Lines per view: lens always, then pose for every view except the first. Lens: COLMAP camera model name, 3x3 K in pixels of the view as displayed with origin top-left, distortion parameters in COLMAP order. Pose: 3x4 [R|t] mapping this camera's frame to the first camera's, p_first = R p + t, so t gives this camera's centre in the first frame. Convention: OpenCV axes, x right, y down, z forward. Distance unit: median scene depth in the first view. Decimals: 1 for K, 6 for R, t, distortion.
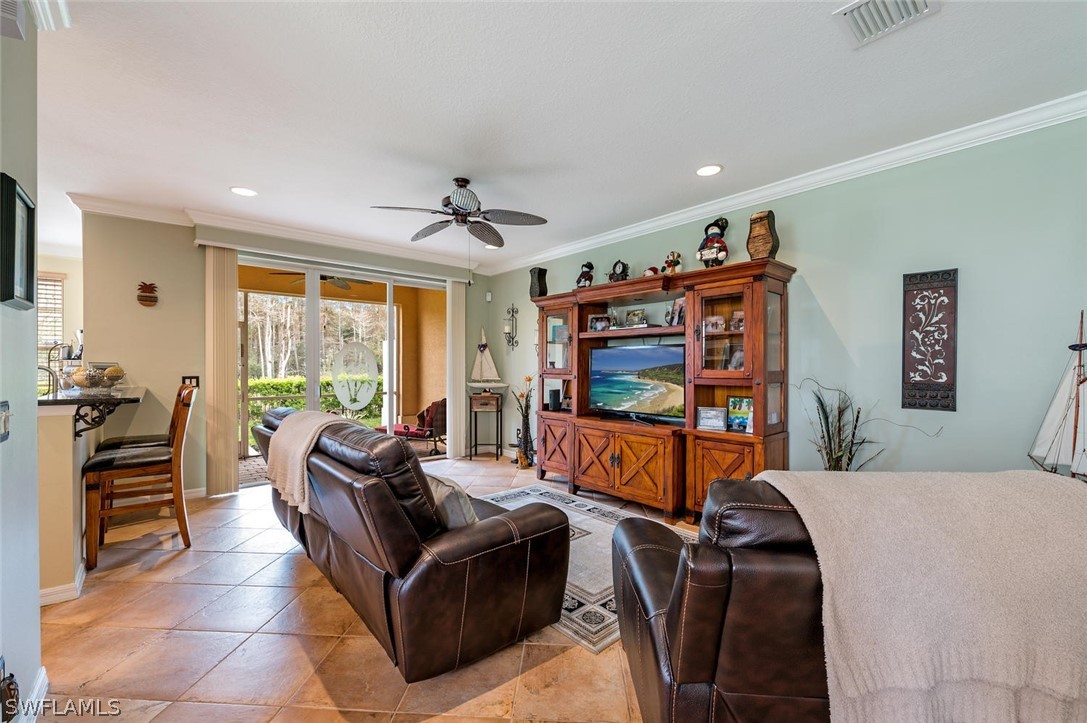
lens RADIAL K [[443.8, 0, 550.6], [0, 443.8, 366.9], [0, 0, 1]] dist [-0.001331, -0.000536]
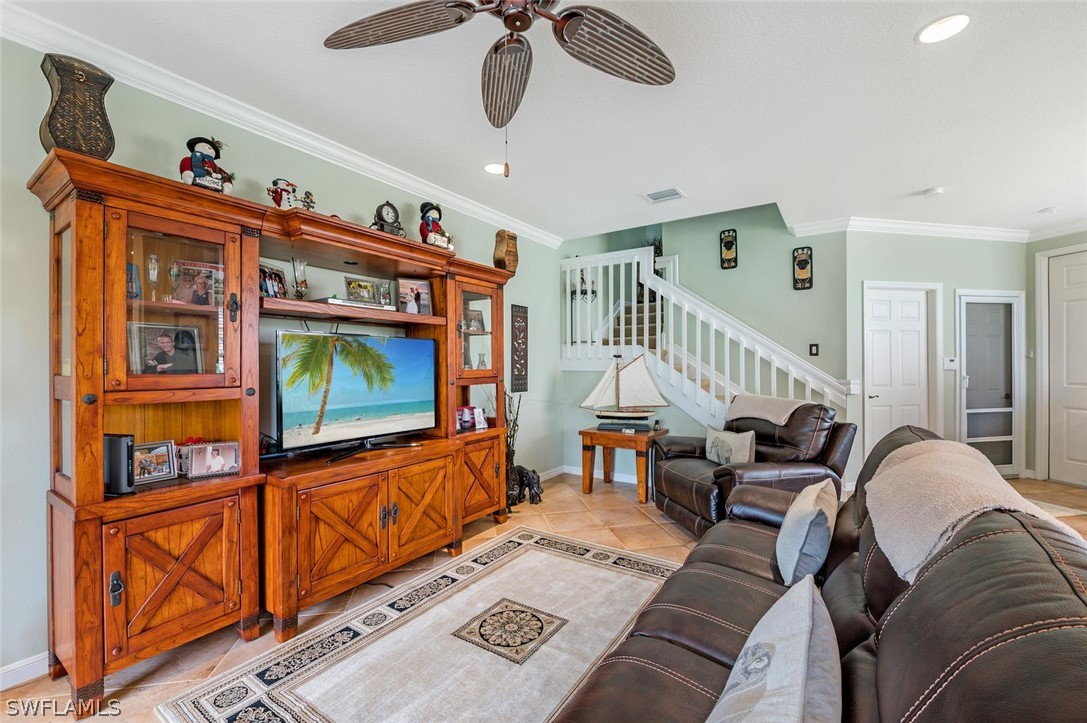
lens RADIAL K [[460.3, 0, 532.9], [0, 460.3, 363.6], [0, 0, 1]] dist [-0.001821, -0.000298]
pose [[-0.243477, 0.001964, 0.969905, -0.524322], [0.008109, 0.999967, 0.000011, -0.003428], [-0.969873, 0.007868, -0.243485, 0.927053]]
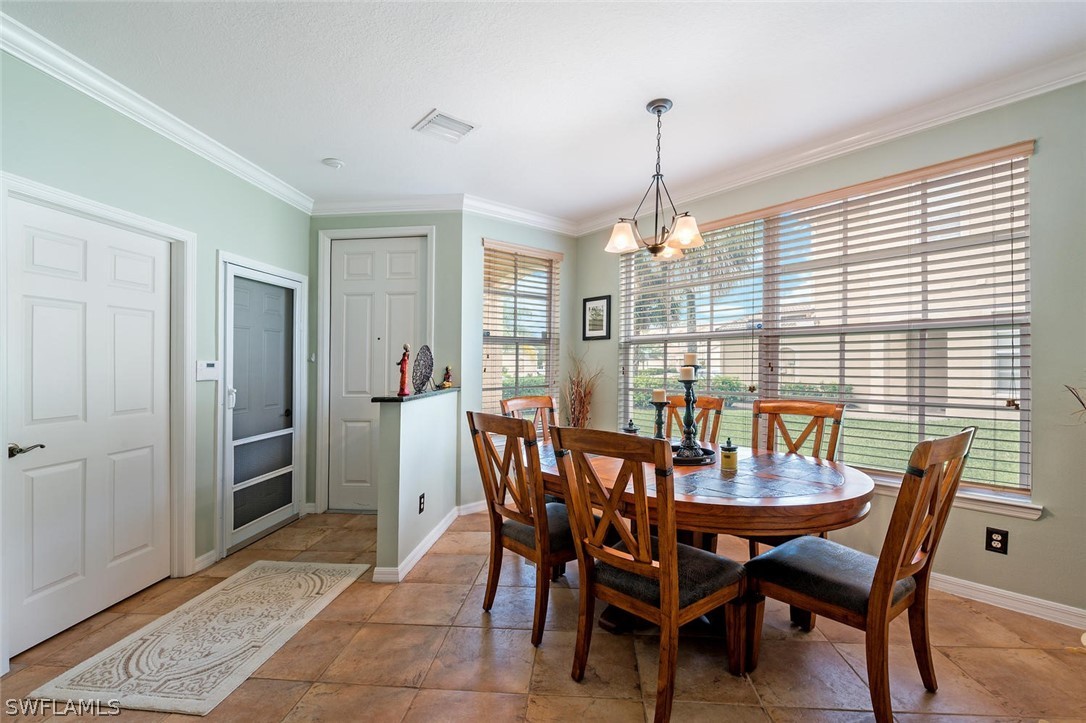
lens RADIAL K [[463.6, 0, 579.4], [0, 463.6, 351.7], [0, 0, 1]] dist [-0.002204, -0.000168]
pose [[-0.999714, 0.004596, -0.023458, -0.202616], [0.005057, 0.999794, -0.019649, -0.006666], [0.023363, -0.019762, -0.999532, 0.335999]]
